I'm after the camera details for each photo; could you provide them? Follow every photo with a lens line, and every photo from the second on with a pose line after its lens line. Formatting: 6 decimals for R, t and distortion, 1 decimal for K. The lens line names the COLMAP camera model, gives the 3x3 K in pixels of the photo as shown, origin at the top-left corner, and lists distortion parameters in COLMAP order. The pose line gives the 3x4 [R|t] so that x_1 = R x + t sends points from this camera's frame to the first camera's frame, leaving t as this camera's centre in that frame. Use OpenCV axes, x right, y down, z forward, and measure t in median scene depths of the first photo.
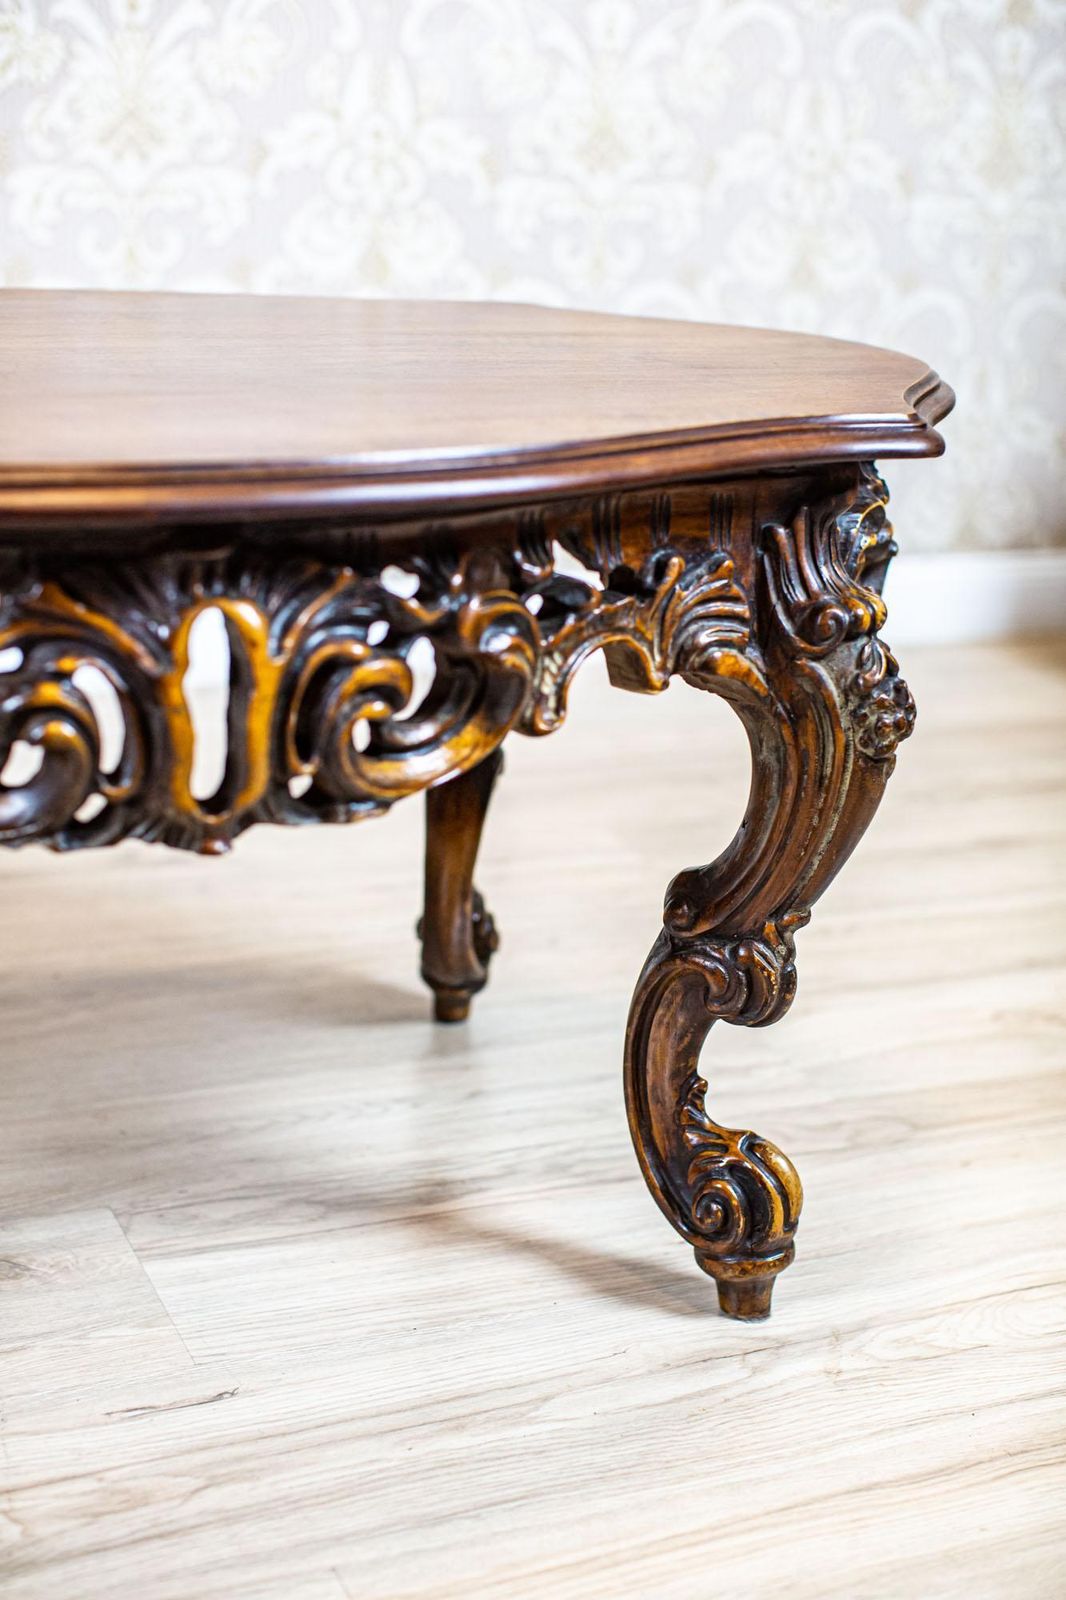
lens RADIAL K [[2315.3, 0, 533.0], [0, 2315.3, 800.0], [0, 0, 1]] dist [-0.169602, 0.114982]
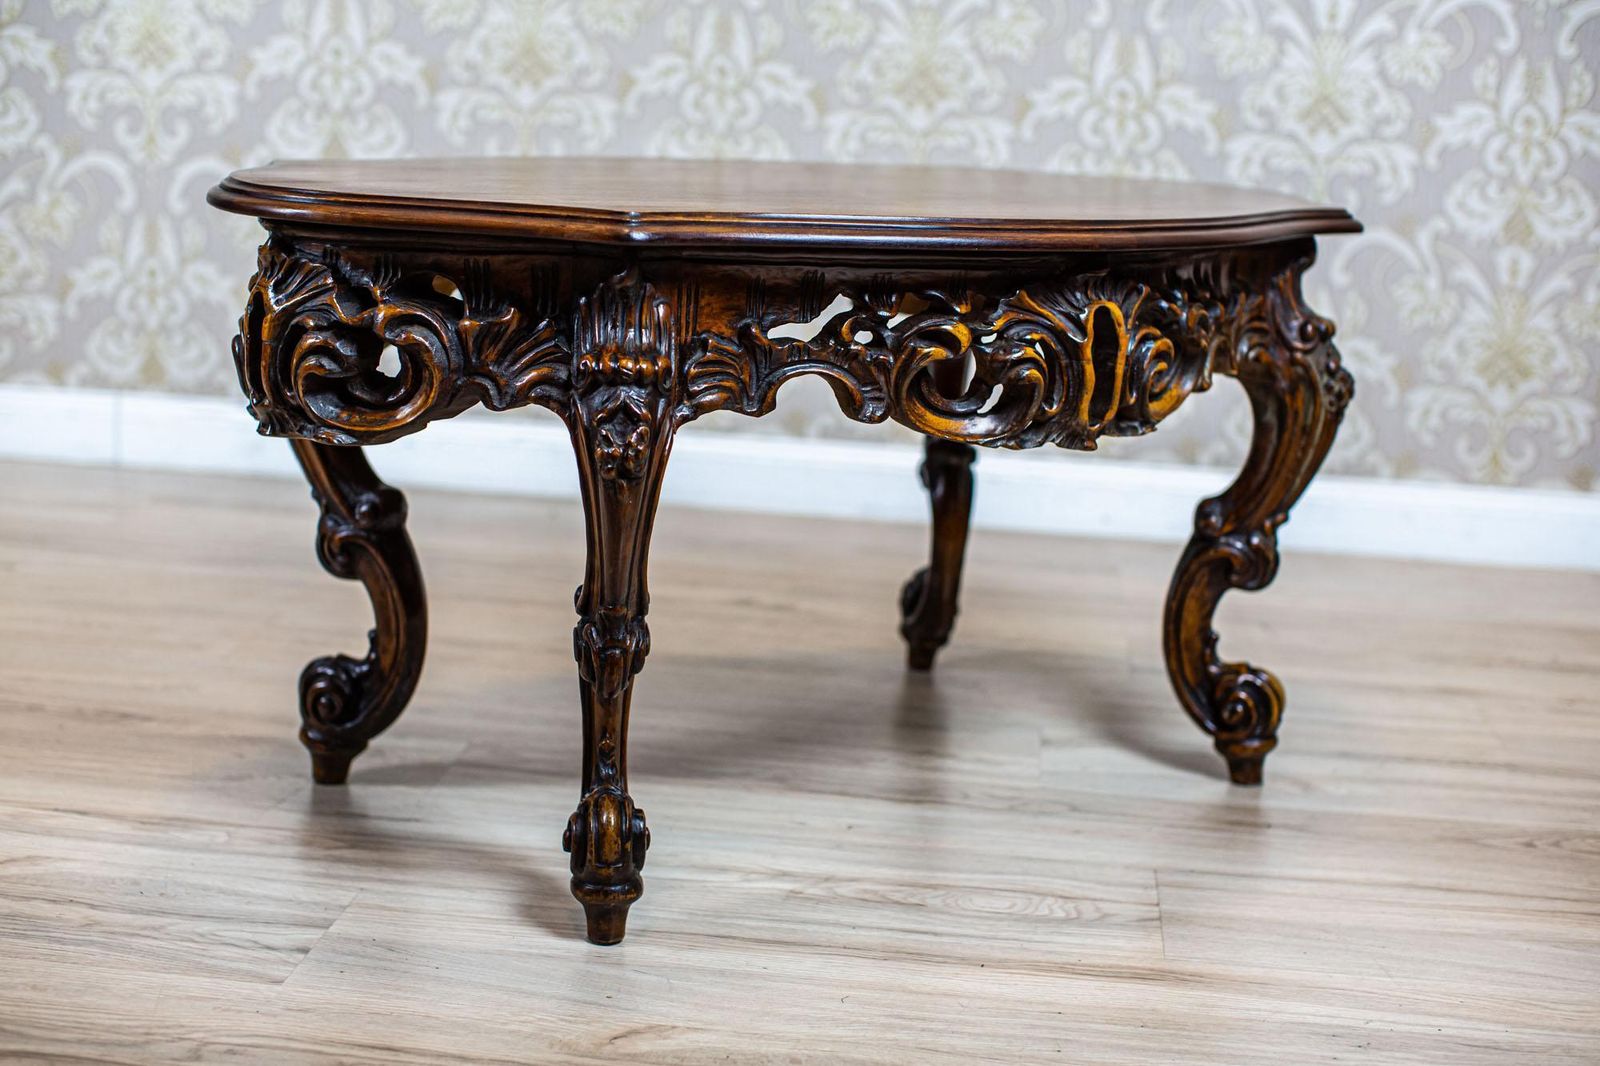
lens RADIAL K [[2350.5, 0, 800.0], [0, 2350.5, 533.0], [0, 0, 1]] dist [-0.186269, 0.245039]
pose [[0.966218, -0.055985, 0.251571, -0.671574], [0.078342, 0.993732, -0.079745, 0.176427], [-0.245530, 0.096760, 0.964548, -0.540985]]
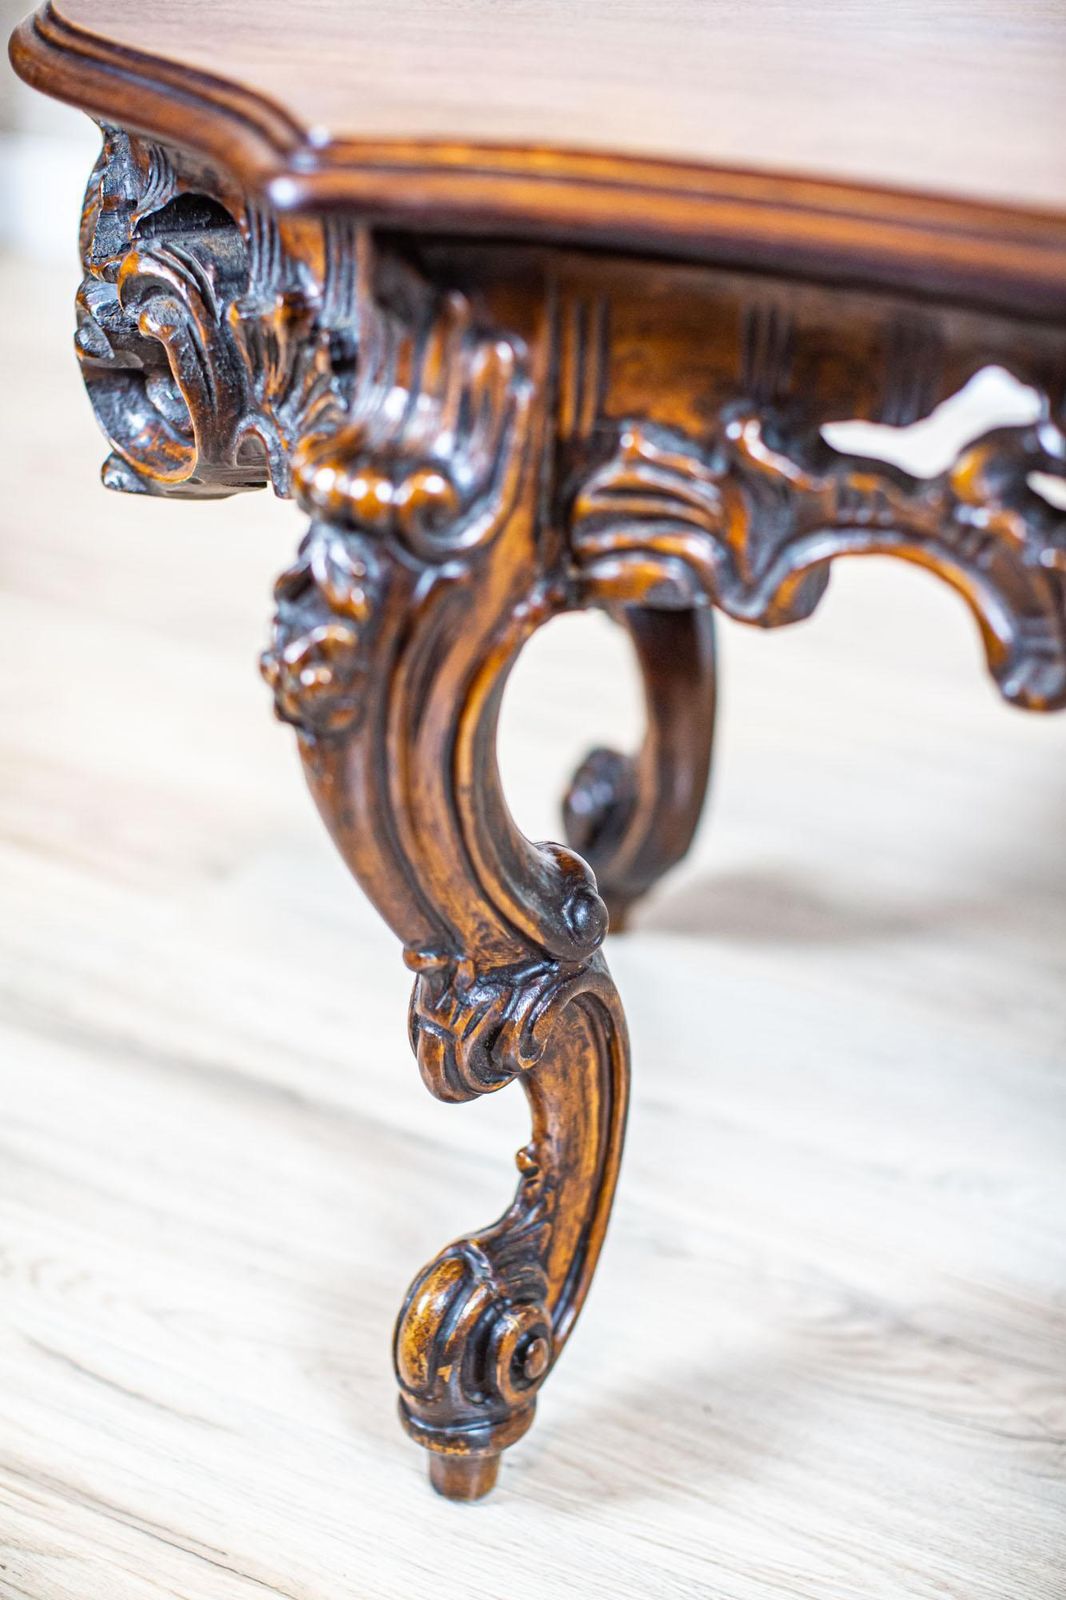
lens RADIAL K [[2420.0, 0, 533.0], [0, 2420.0, 800.0], [0, 0, 1]] dist [-0.197279, 0.231466]
pose [[0.836329, 0.211502, -0.505787, -0.074392], [-0.127479, 0.972322, 0.195801, -0.075250], [0.533200, -0.099277, 0.840144, 0.262101]]
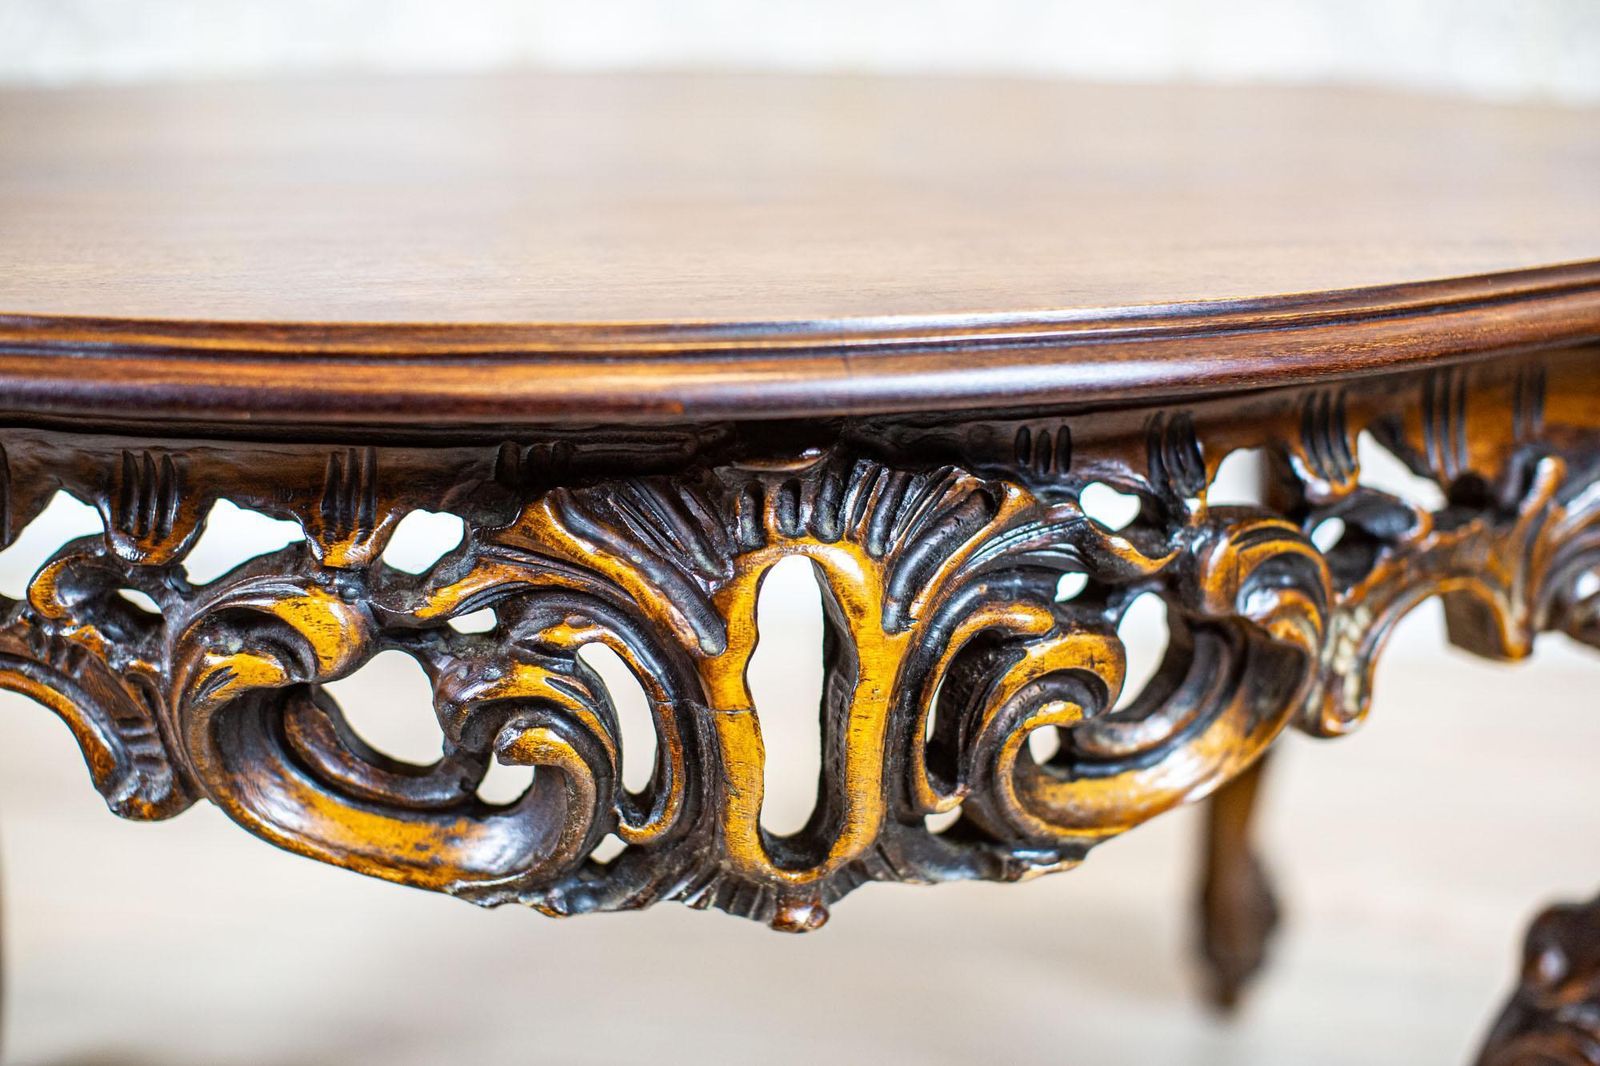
lens RADIAL K [[2420.0, 0, 800.0], [0, 2420.0, 533.0], [0, 0, 1]] dist [-0.197279, 0.231466]
pose [[0.970927, 0.024522, -0.238118, 0.015605], [-0.032255, 0.999069, -0.028636, -0.055892], [0.237194, 0.035484, 0.970814, 0.291069]]
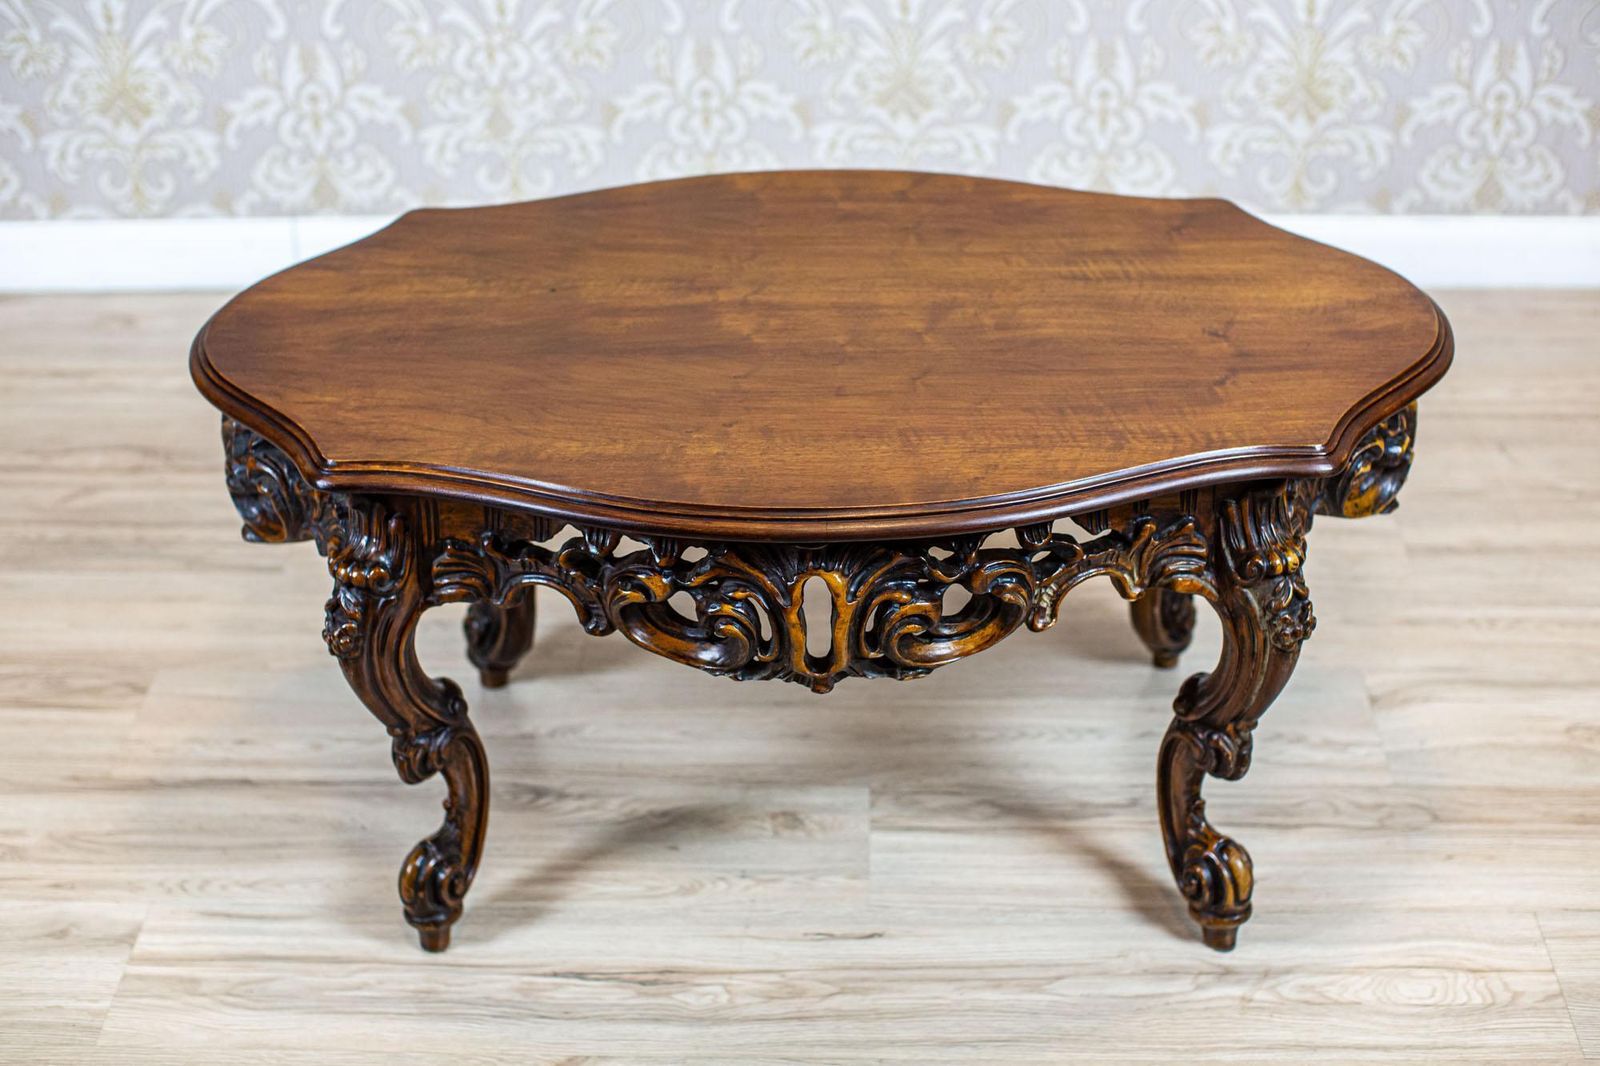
lens RADIAL K [[2315.3, 0, 800.0], [0, 2315.3, 533.0], [0, 0, 1]] dist [-0.169602, 0.114982]
pose [[0.903179, 0.158797, -0.398813, 0.465084], [-0.070774, 0.971431, 0.226521, -0.427880], [0.423390, -0.176364, 0.888615, -0.508466]]
